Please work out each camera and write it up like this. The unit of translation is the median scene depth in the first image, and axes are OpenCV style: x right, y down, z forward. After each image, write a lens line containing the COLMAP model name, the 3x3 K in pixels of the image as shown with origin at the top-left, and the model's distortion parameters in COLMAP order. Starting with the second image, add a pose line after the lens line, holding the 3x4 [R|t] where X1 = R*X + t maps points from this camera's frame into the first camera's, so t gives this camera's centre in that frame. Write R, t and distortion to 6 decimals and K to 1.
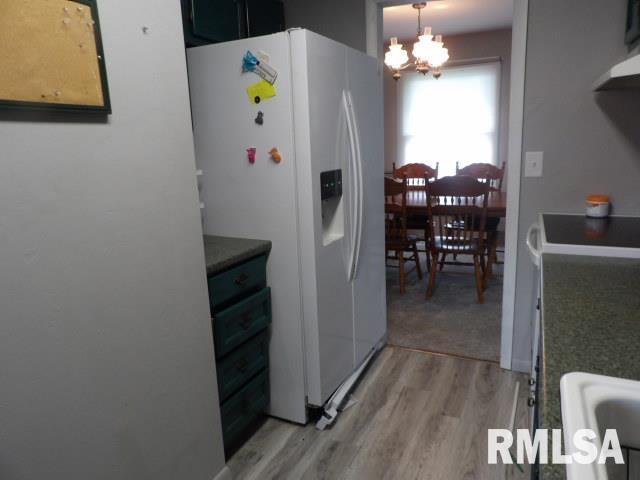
lens RADIAL K [[461.0, 0, 318.6], [0, 461.0, 243.0], [0, 0, 1]] dist [-0.029047, 0.048837]
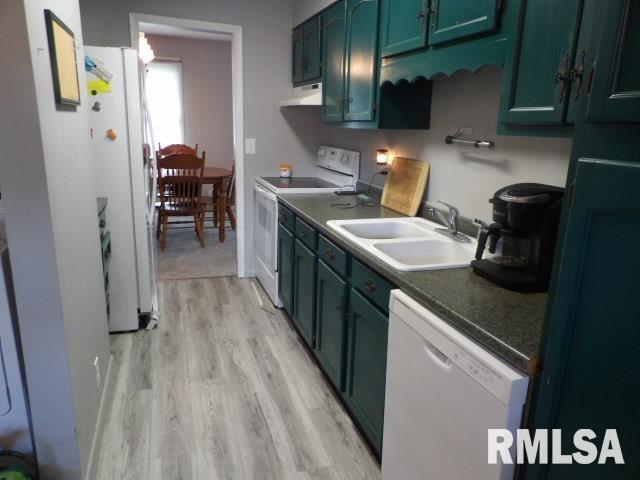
lens RADIAL K [[461.0, 0, 319.0], [0, 461.0, 238.3], [0, 0, 1]] dist [-0.029047, 0.048837]
pose [[0.725340, -0.104285, 0.680446, -0.508191], [0.083001, 0.994496, 0.063938, 0.070687], [-0.683368, 0.010101, 0.730004, -0.364098]]
